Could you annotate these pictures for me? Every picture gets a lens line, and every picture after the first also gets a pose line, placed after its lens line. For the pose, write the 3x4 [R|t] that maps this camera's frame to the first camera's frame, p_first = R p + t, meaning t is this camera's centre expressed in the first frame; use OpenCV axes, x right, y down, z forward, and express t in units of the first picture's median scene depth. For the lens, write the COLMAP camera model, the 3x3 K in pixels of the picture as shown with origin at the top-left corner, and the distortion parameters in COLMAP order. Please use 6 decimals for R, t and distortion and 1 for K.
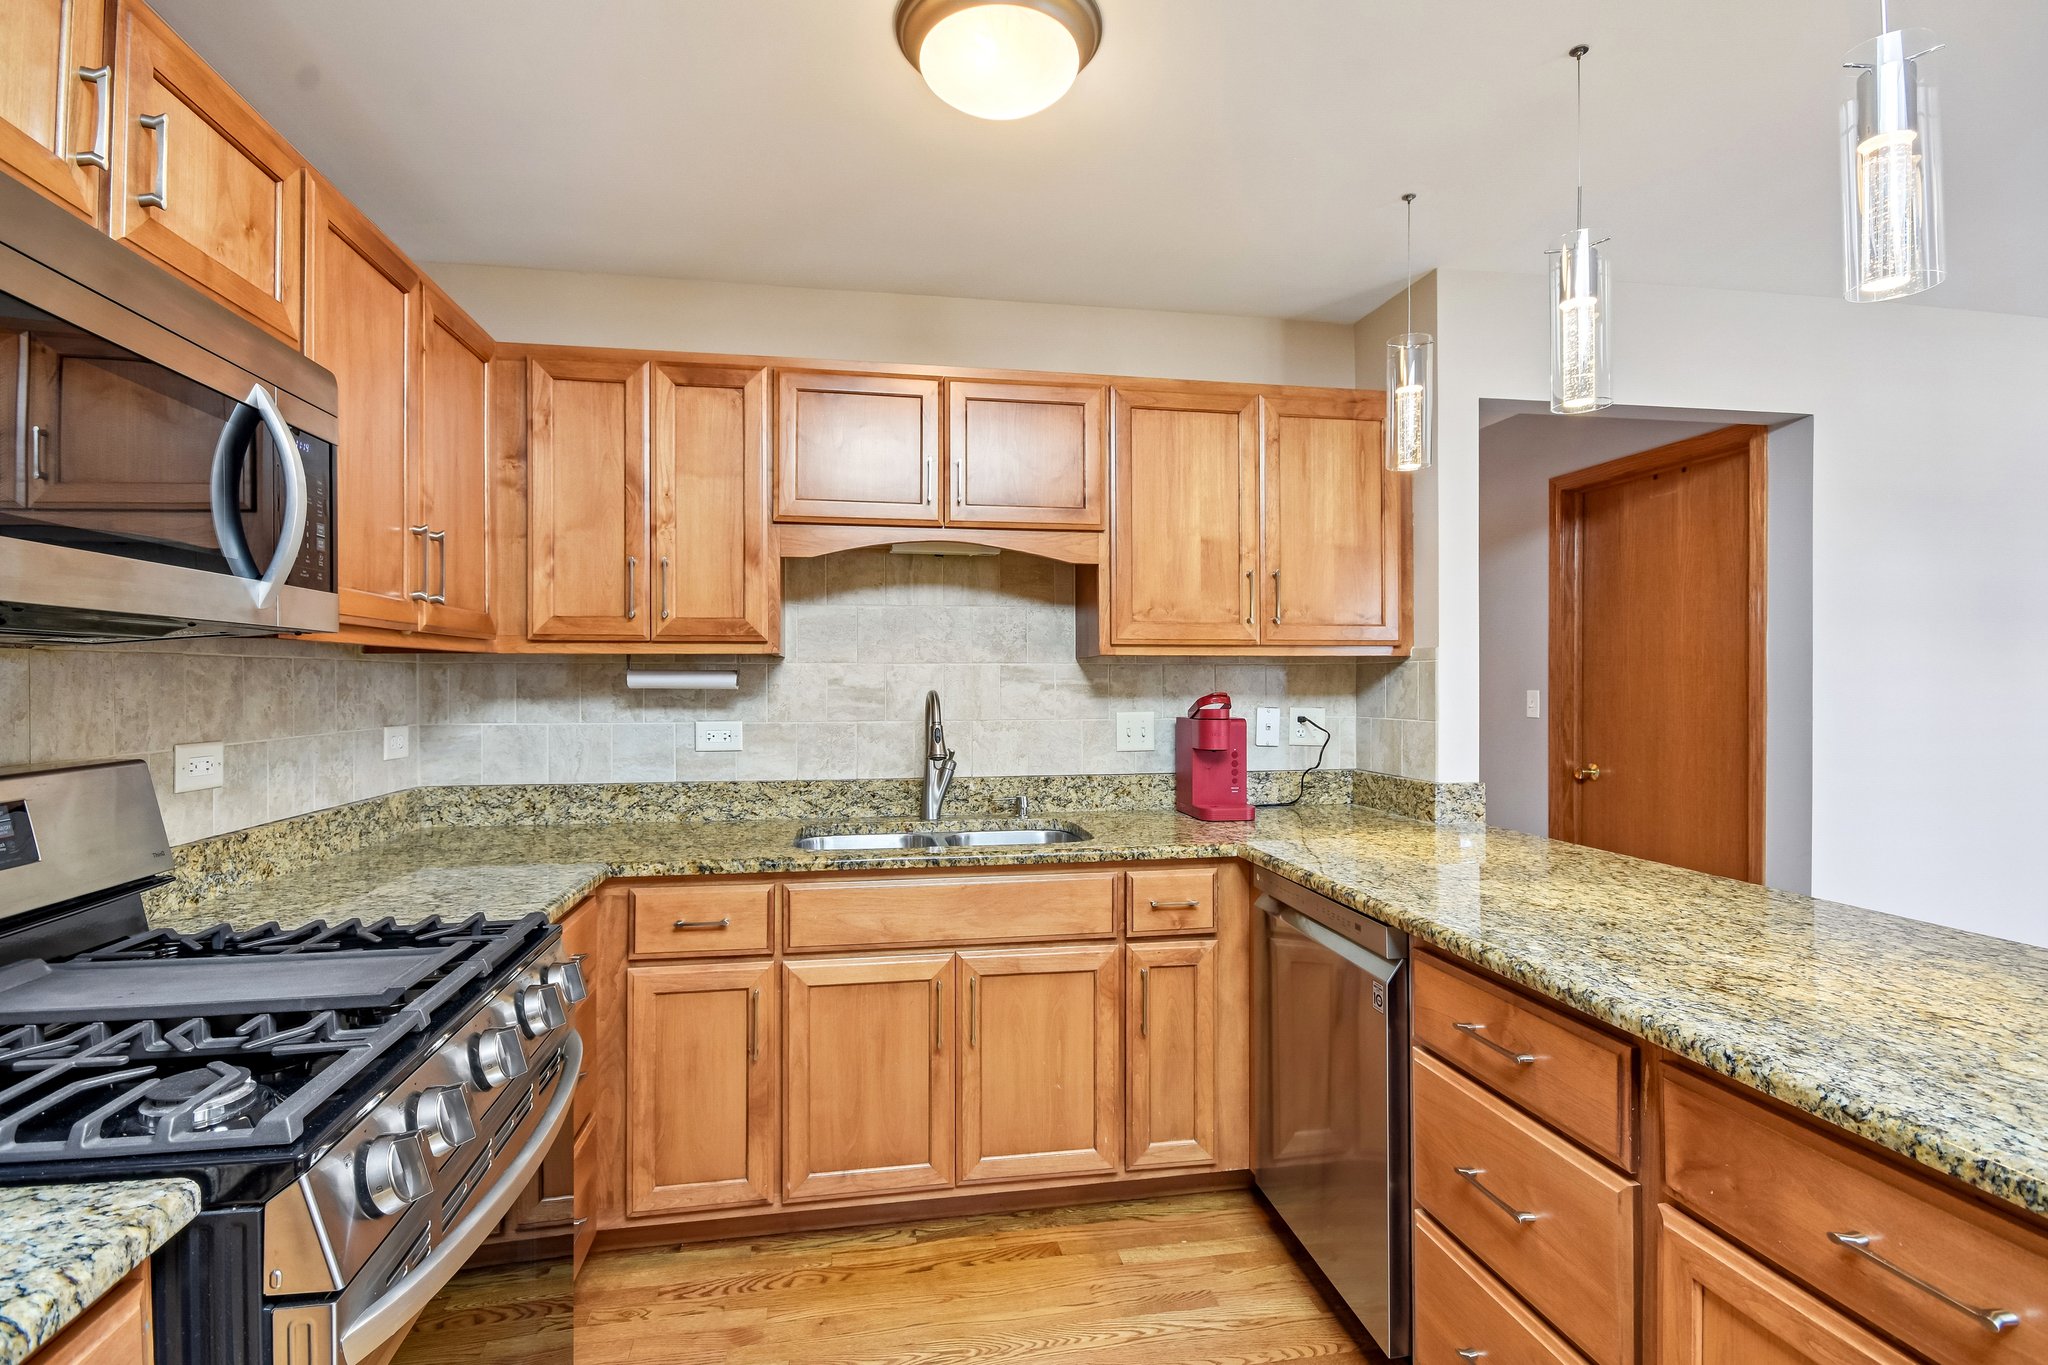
lens RADIAL K [[930.8, 0, 1021.5], [0, 930.8, 672.5], [0, 0, 1]] dist [-0.007812, 0.000263]
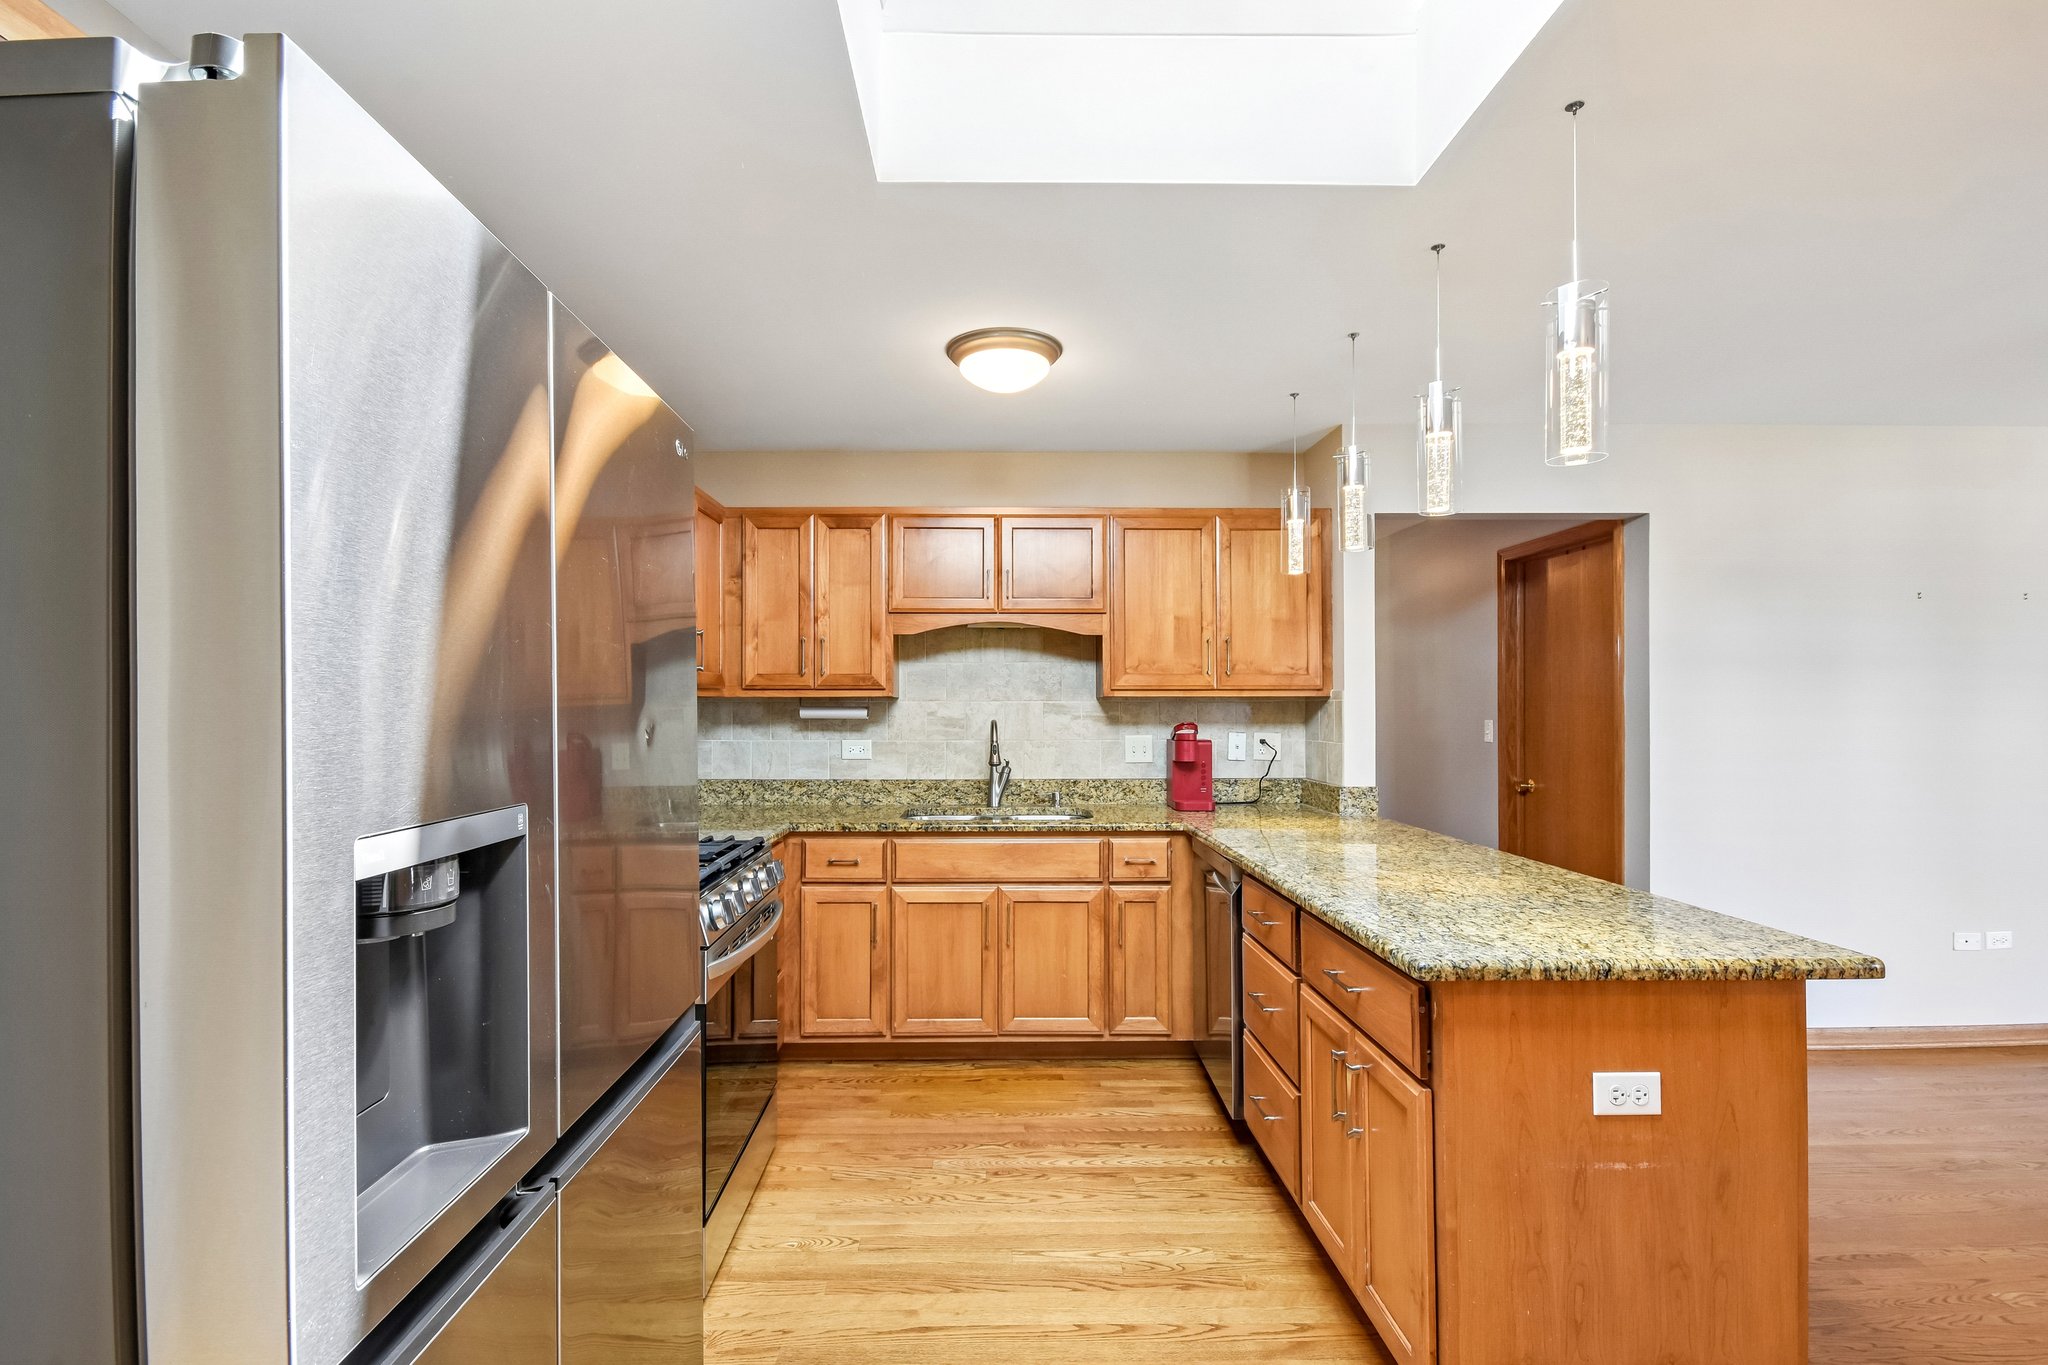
lens RADIAL K [[904.6, 0, 1011.0], [0, 904.6, 688.0], [0, 0, 1]] dist [-0.019498, -0.006294]
pose [[0.987251, -0.002620, -0.159148, 0.173401], [0.000888, 0.999940, -0.010953, -0.017288], [0.159167, 0.010672, 0.987194, -0.457495]]
